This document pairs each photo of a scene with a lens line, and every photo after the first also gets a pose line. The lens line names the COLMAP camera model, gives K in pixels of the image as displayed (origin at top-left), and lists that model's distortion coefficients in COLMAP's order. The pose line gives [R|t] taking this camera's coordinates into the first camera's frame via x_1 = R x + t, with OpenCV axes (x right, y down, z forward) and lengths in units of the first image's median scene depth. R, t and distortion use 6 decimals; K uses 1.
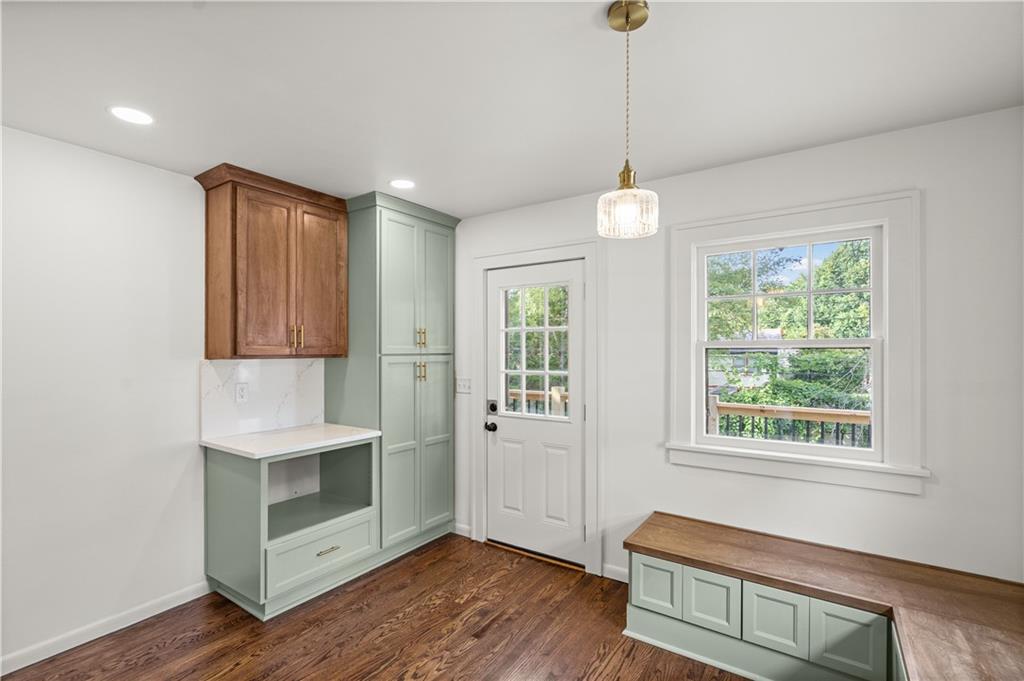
lens RADIAL K [[467.1, 0, 512.9], [0, 467.1, 354.9], [0, 0, 1]] dist [-0.001530, -0.000050]
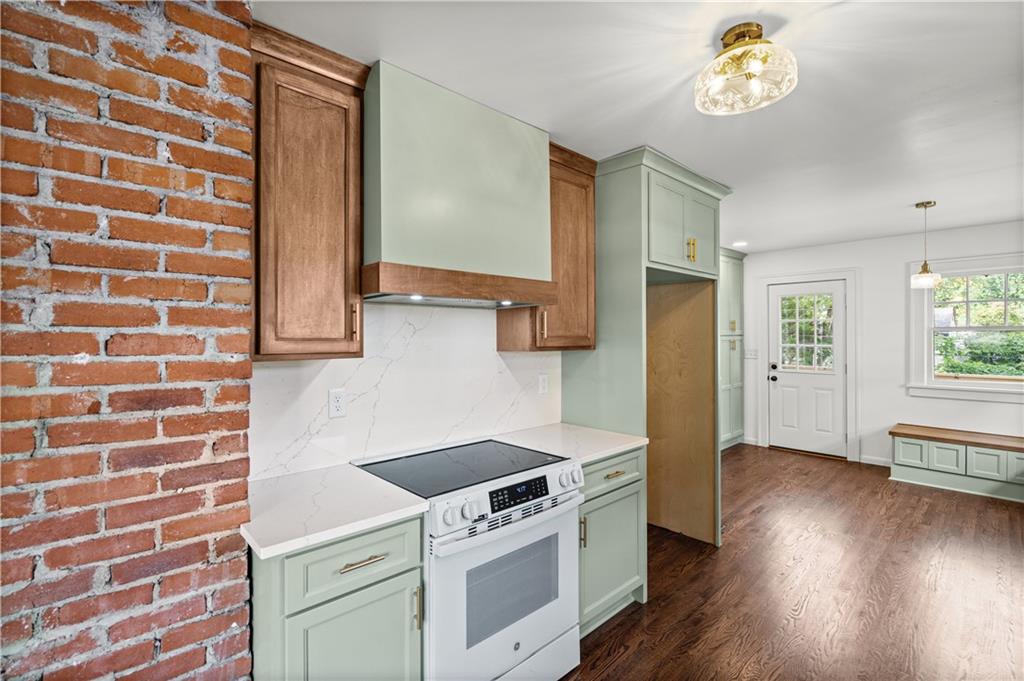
lens RADIAL K [[467.9, 0, 513.8], [0, 467.9, 333.8], [0, 0, 1]] dist [-0.000106, 0.000162]
pose [[0.974712, -0.002799, -0.223446, -0.619435], [0.001143, 0.999971, -0.007541, 0.005921], [0.223461, 0.007095, 0.974687, -0.910724]]
